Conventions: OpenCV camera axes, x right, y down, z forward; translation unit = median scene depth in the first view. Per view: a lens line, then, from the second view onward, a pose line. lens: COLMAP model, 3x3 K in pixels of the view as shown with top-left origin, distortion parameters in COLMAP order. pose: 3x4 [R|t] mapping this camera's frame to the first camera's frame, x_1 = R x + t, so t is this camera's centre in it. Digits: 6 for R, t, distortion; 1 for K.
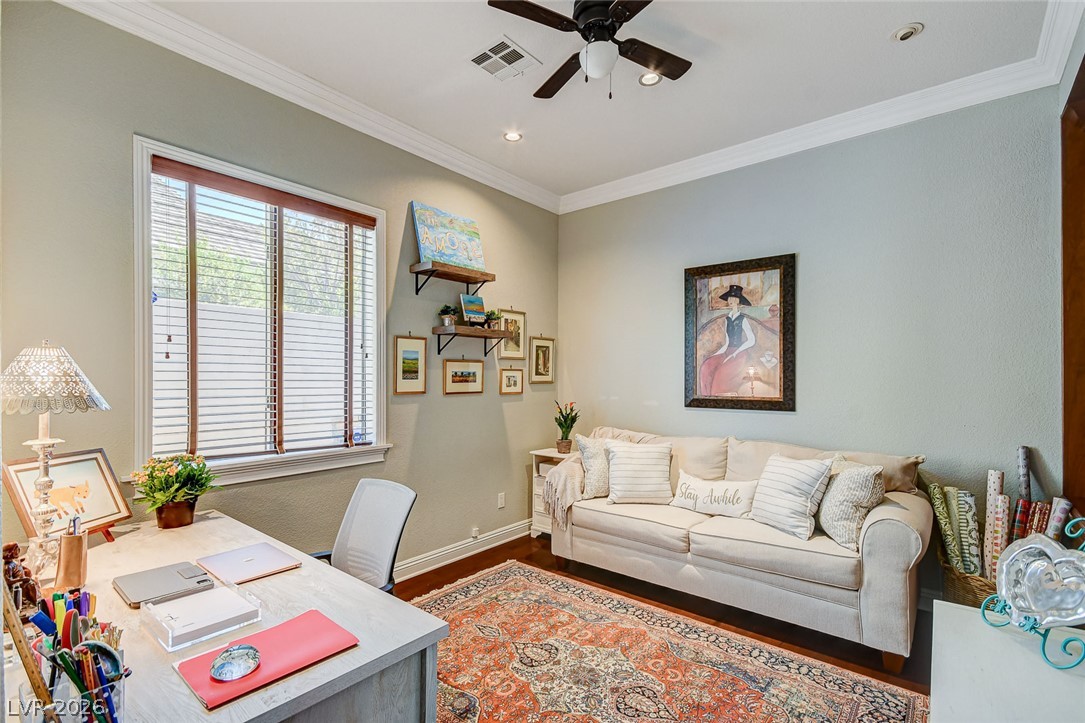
lens RADIAL K [[500.9, 0, 543.6], [0, 500.9, 375.7], [0, 0, 1]] dist [0.021629, -0.000154]
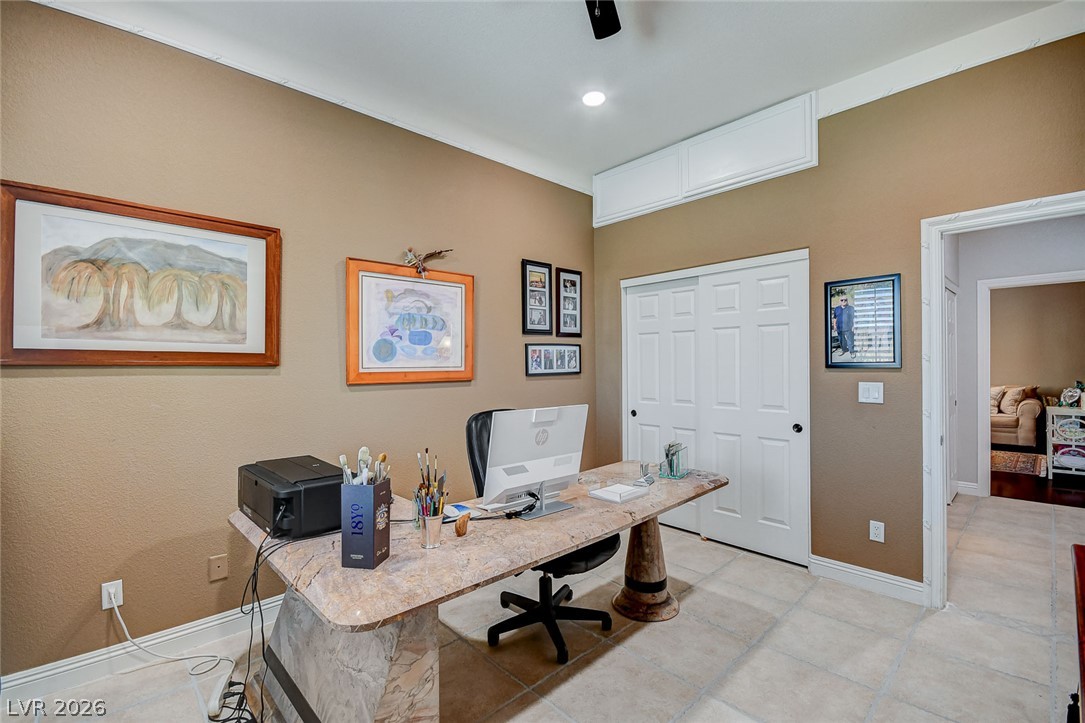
lens RADIAL K [[490.0, 0, 541.9], [0, 490.0, 360.5], [0, 0, 1]] dist [-0.016026, -0.000433]
pose [[0.991610, -0.009702, -0.128901, -1.364872], [0.009865, 0.999951, 0.000629, -0.005719], [0.128889, -0.001895, 0.991657, -1.666440]]
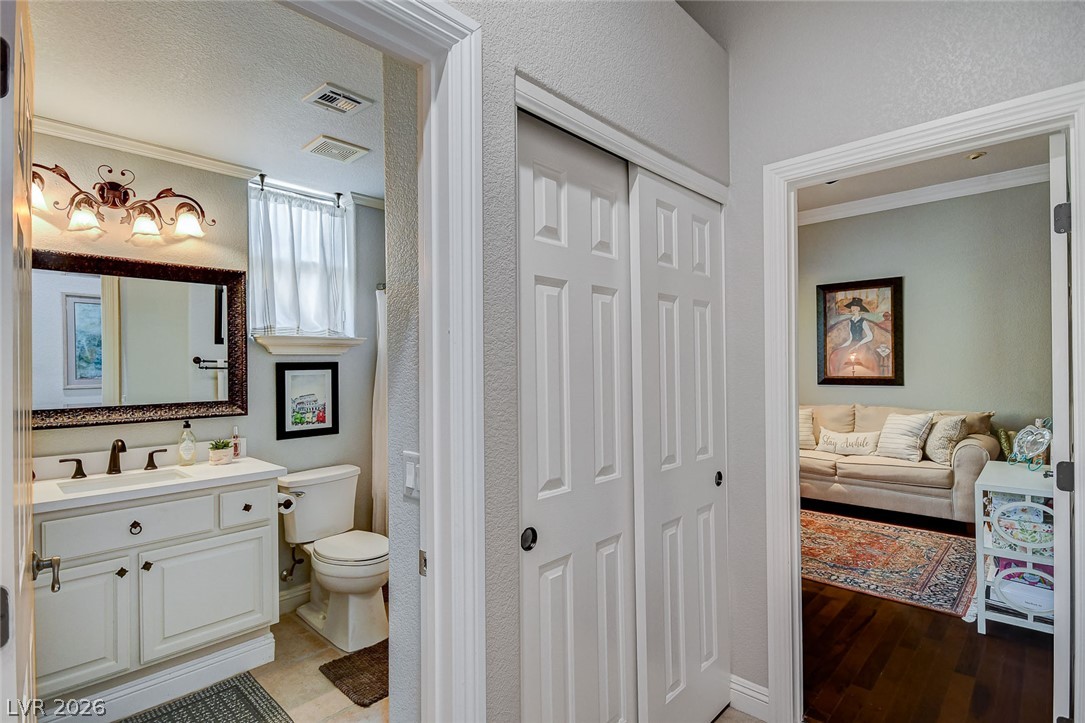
lens RADIAL K [[546.0, 0, 537.4], [0, 546.0, 364.0], [0, 0, 1]] dist [0.006797, -0.000418]
pose [[0.996712, -0.012208, -0.080100, -0.448112], [0.012285, 0.999924, 0.000472, -0.005715], [0.080089, -0.001454, 0.996787, -0.692218]]
